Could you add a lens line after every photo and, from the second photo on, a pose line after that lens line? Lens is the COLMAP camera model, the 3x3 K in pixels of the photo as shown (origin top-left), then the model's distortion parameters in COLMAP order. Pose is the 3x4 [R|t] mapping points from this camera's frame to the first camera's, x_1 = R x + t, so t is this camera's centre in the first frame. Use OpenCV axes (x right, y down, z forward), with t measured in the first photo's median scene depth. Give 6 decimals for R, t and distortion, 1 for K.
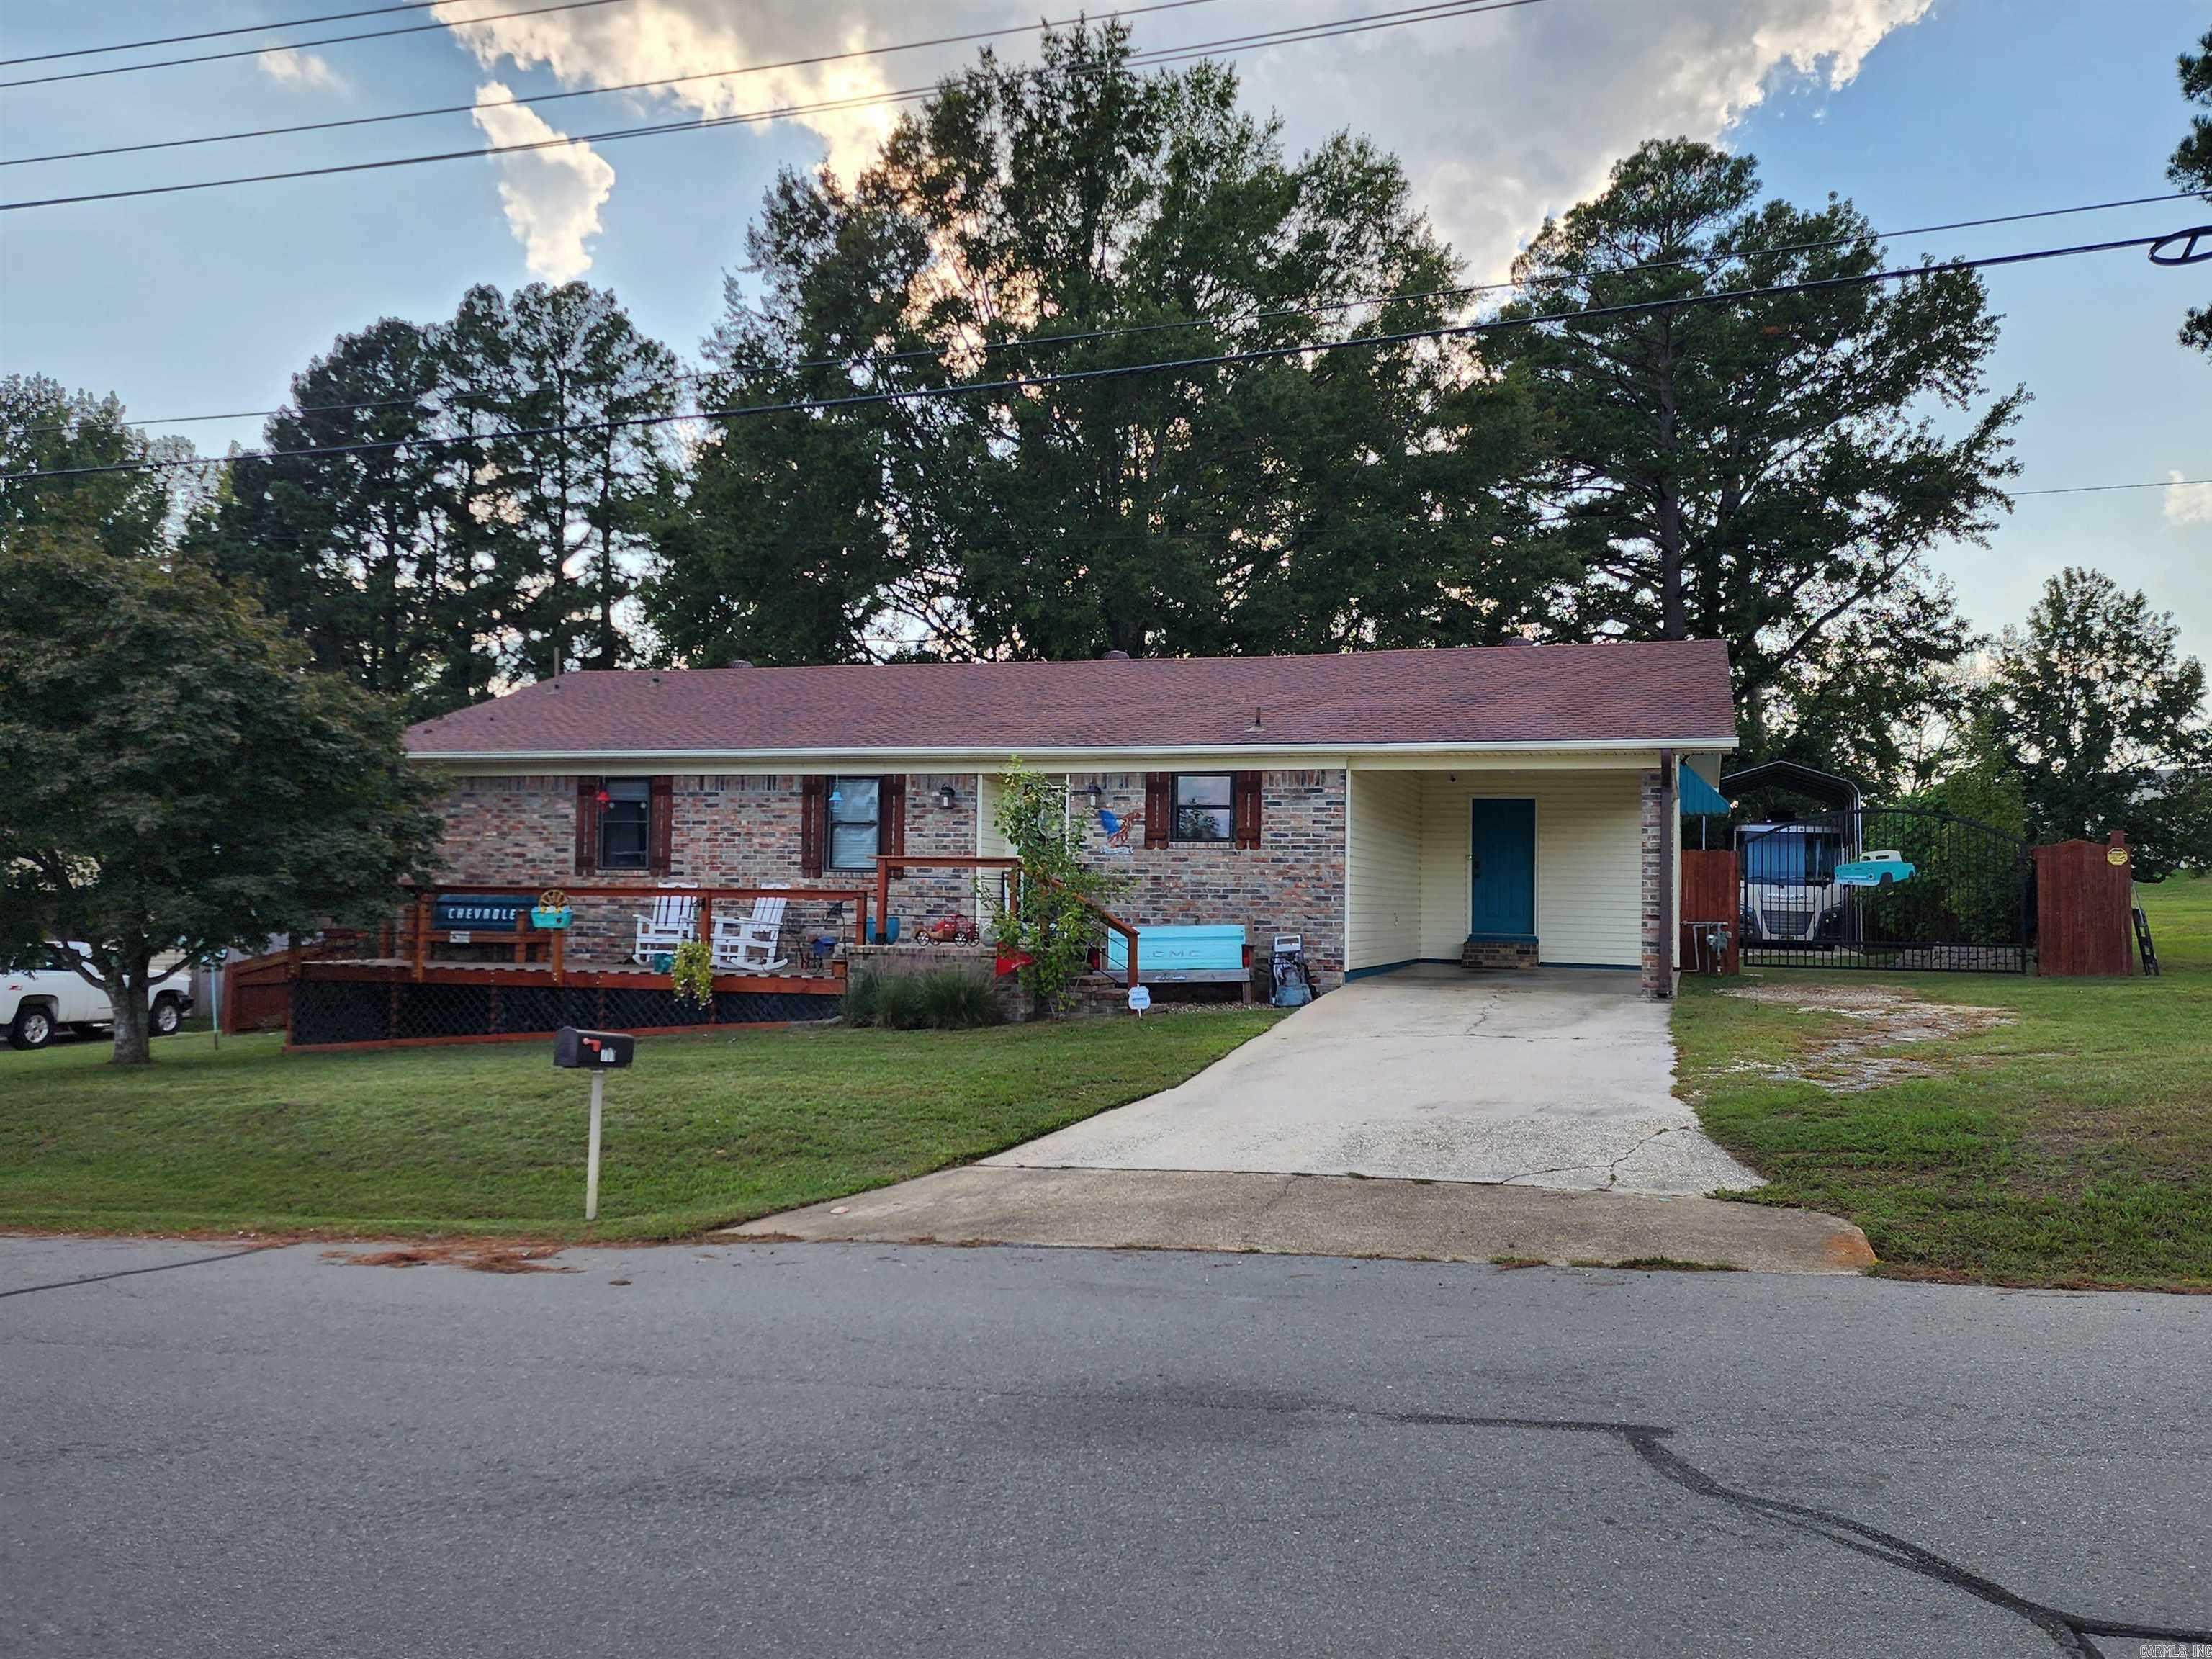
lens RADIAL K [[1798.2, 0, 1106.0], [0, 1798.2, 829.5], [0, 0, 1]] dist [0.181768, -0.336541]
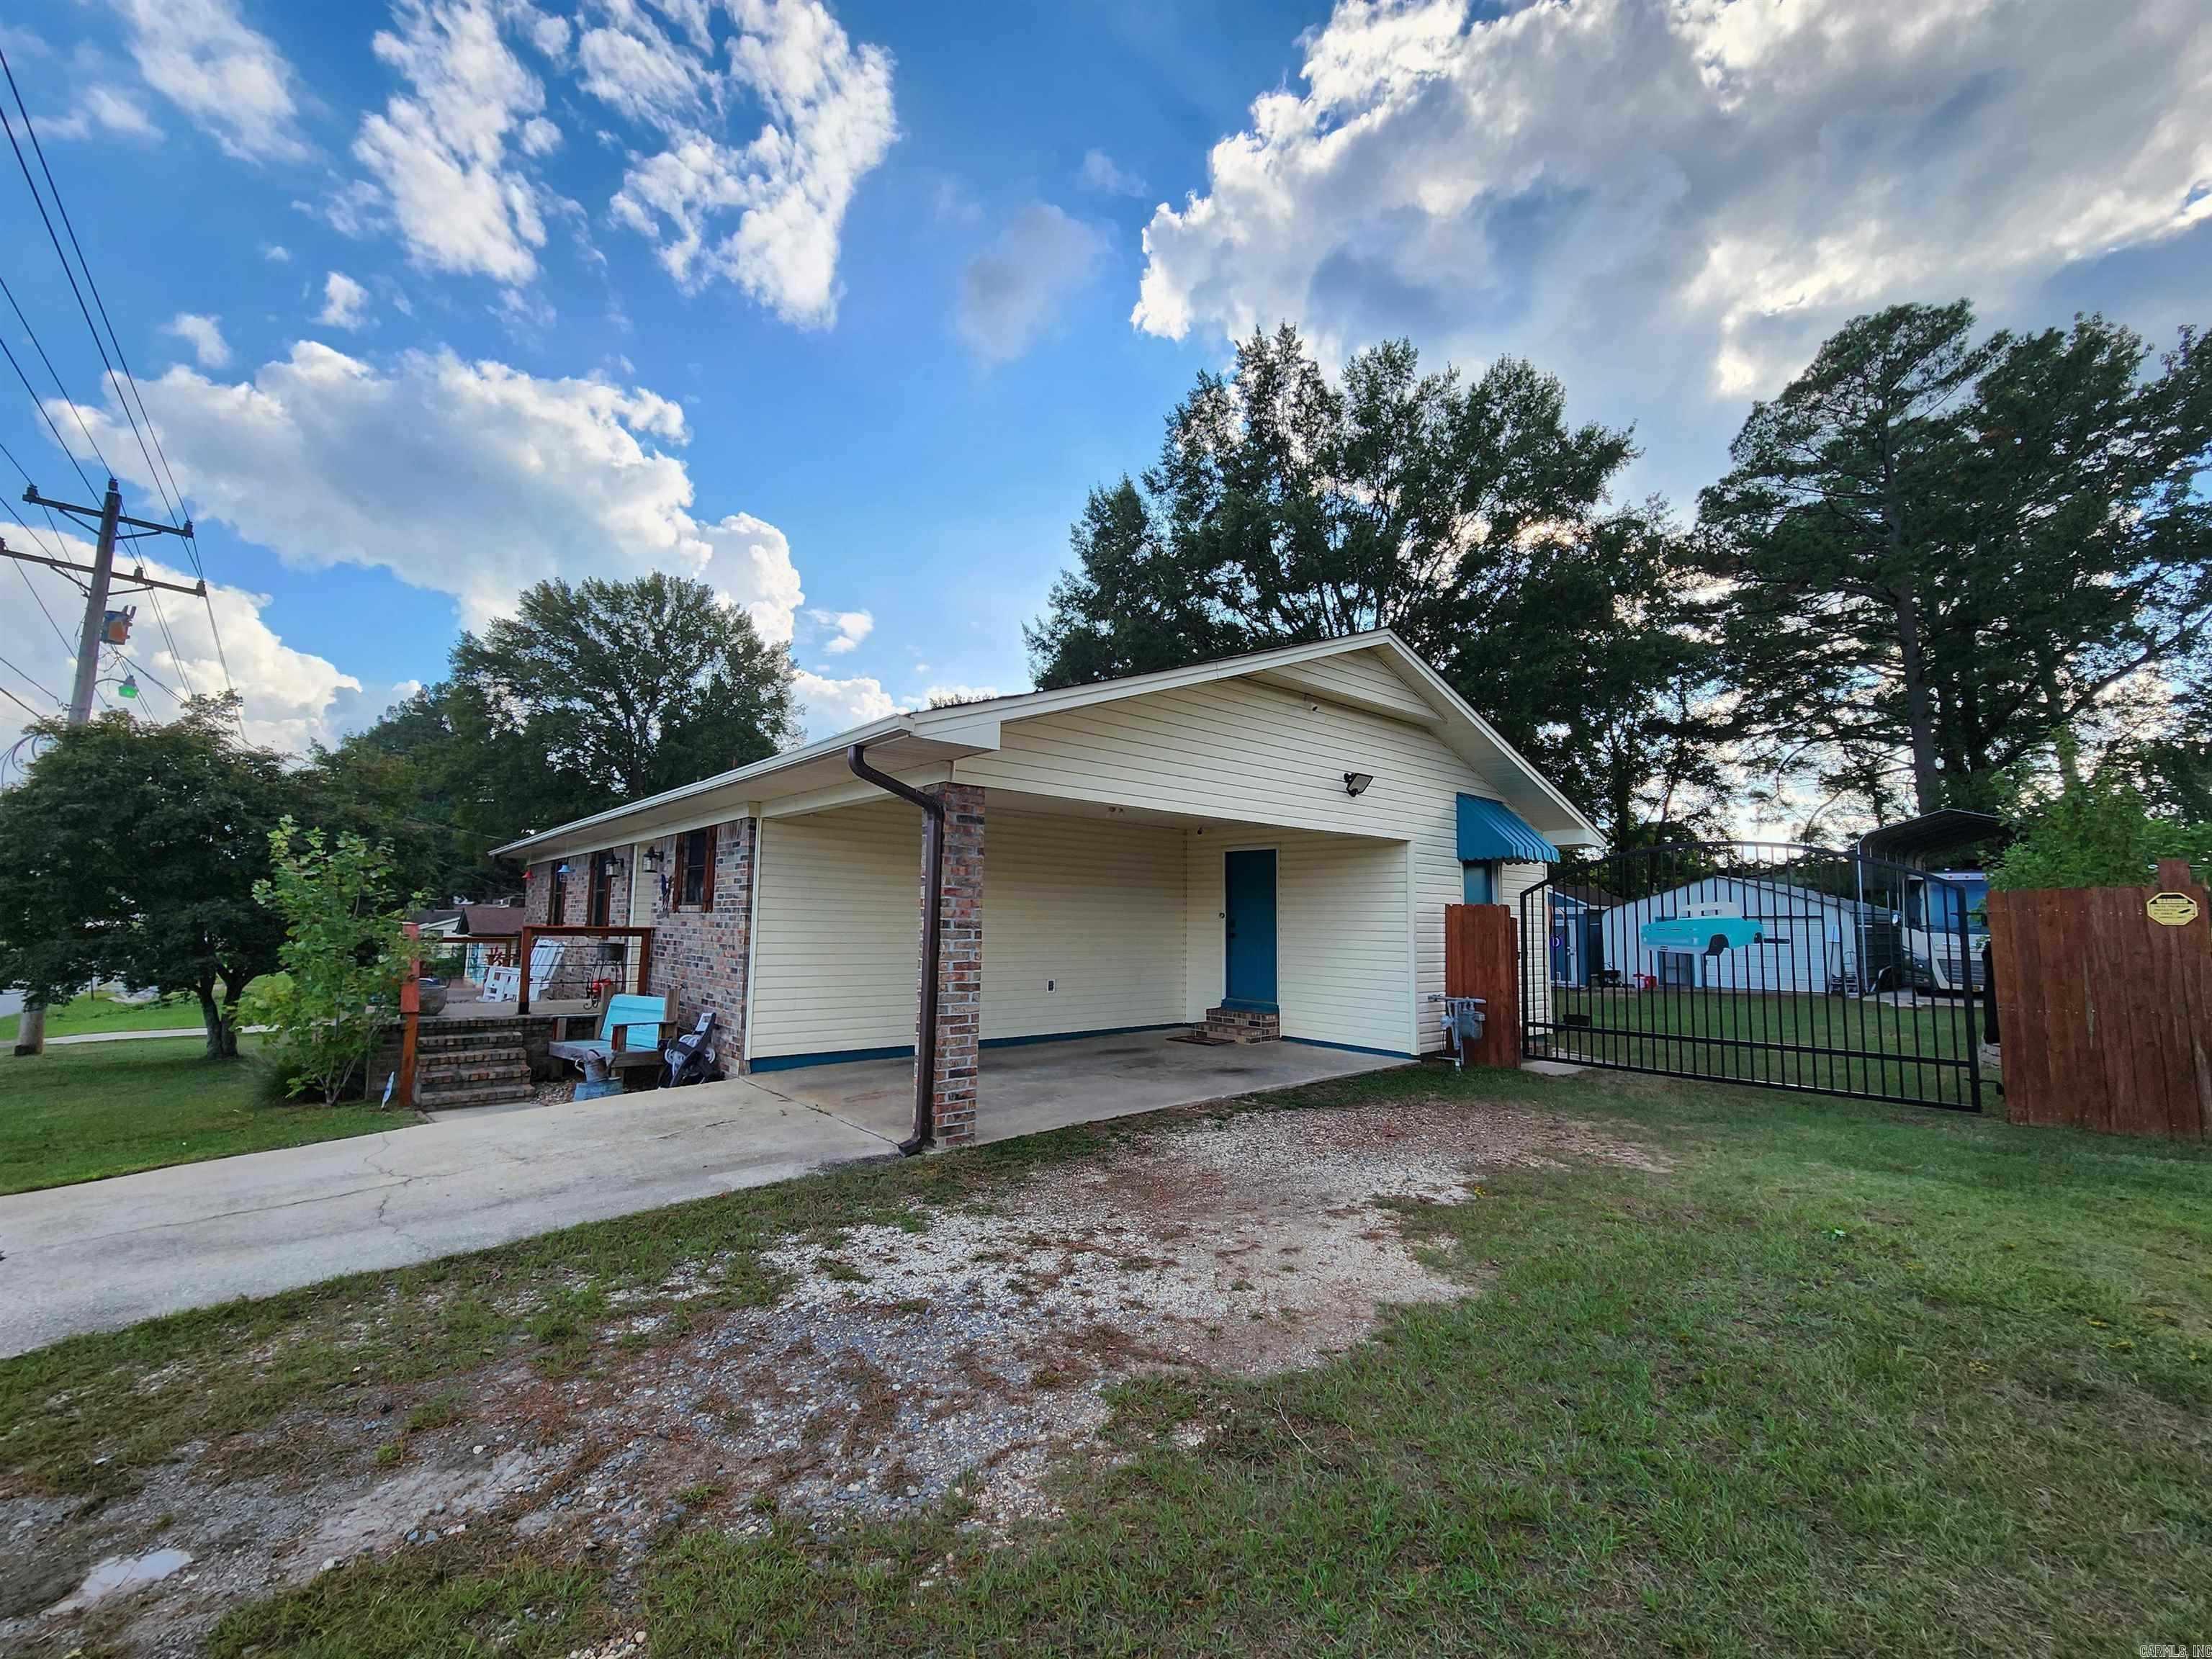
lens RADIAL K [[909.7, 0, 1109.0], [0, 909.7, 837.2], [0, 0, 1]] dist [0.002716, 0.000529]
pose [[0.855546, -0.050702, -0.515239, 0.343155], [0.018439, 0.997546, -0.067546, 0.005097], [0.517399, 0.048288, 0.854381, 0.500705]]
